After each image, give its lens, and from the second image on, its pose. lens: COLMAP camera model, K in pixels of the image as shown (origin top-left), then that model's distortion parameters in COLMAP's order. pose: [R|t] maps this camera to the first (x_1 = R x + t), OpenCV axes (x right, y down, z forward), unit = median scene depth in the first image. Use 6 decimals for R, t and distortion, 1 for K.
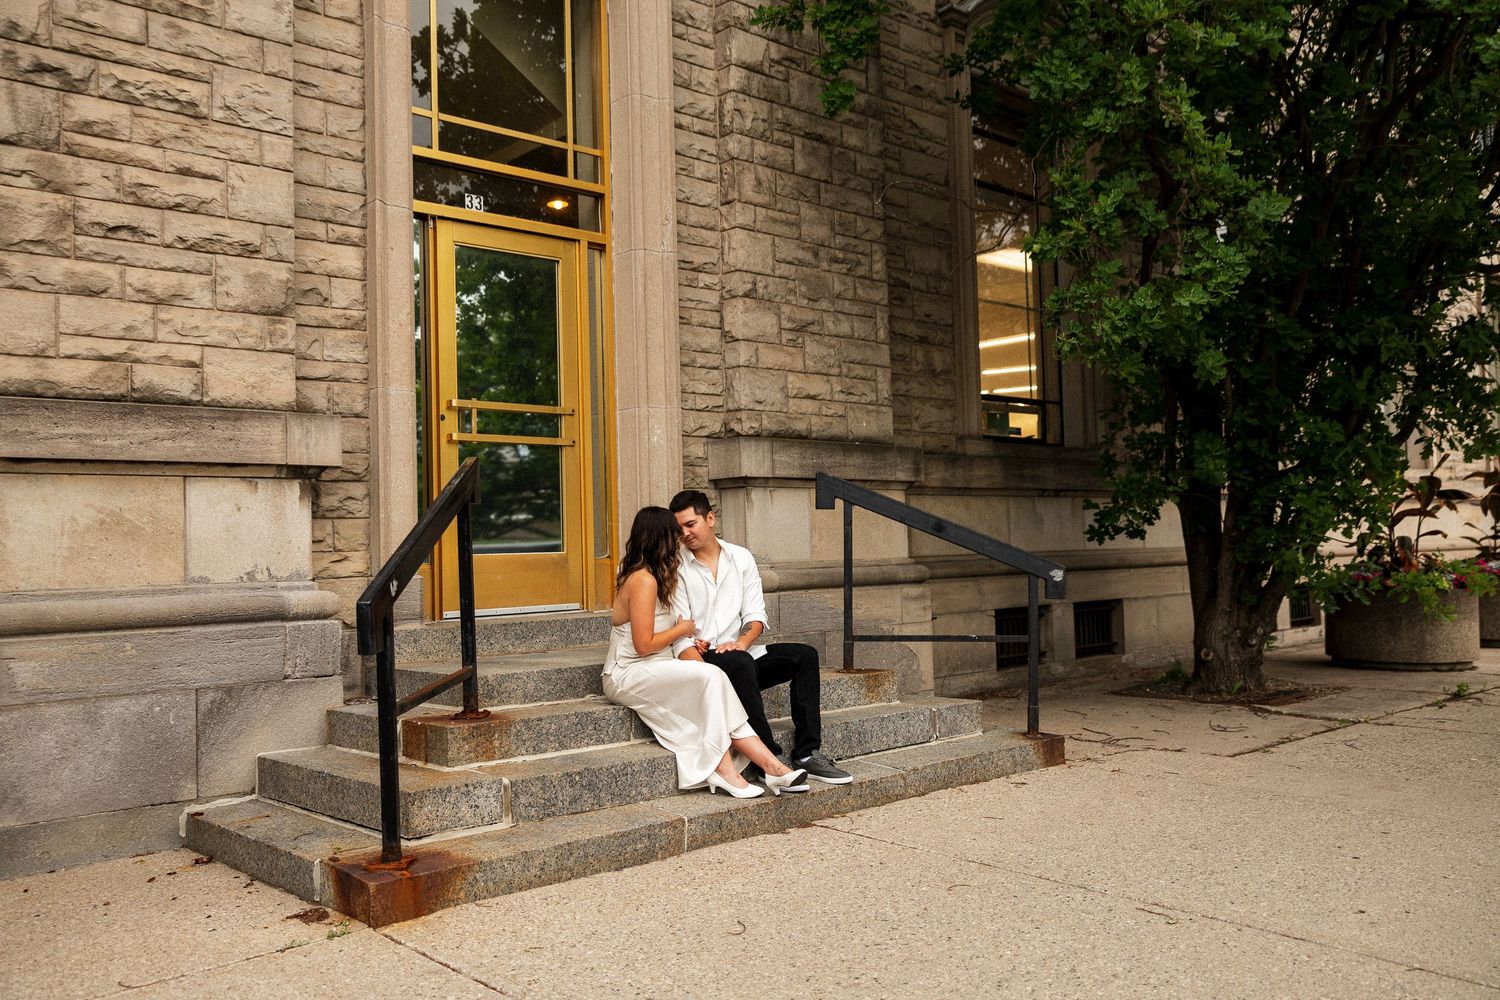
lens RADIAL K [[1266.3, 0, 750.0], [0, 1266.3, 500.0], [0, 0, 1]] dist [-0.005097, 0.012005]
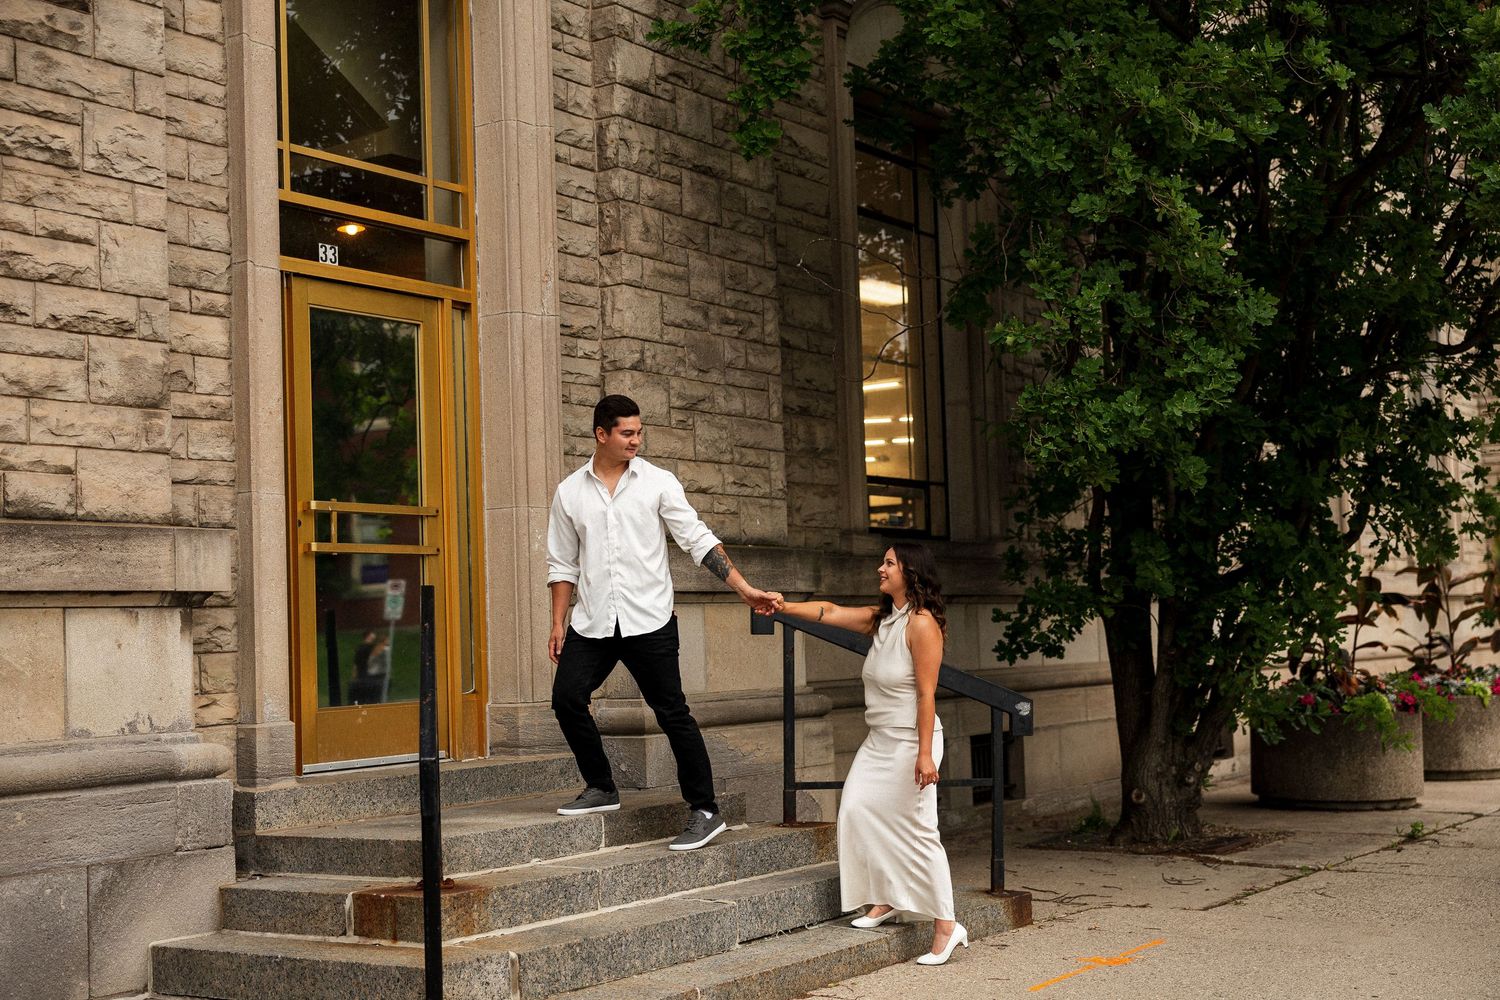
lens RADIAL K [[1939.0, 0, 752.0], [0, 1939.0, 543.6], [0, 0, 1]] dist [0.017593, 0.015285]
pose [[0.975642, 0.004148, 0.219328, -0.203486], [-0.000618, 0.999869, -0.016161, -0.028442], [-0.219366, 0.015632, 0.975517, -0.233649]]
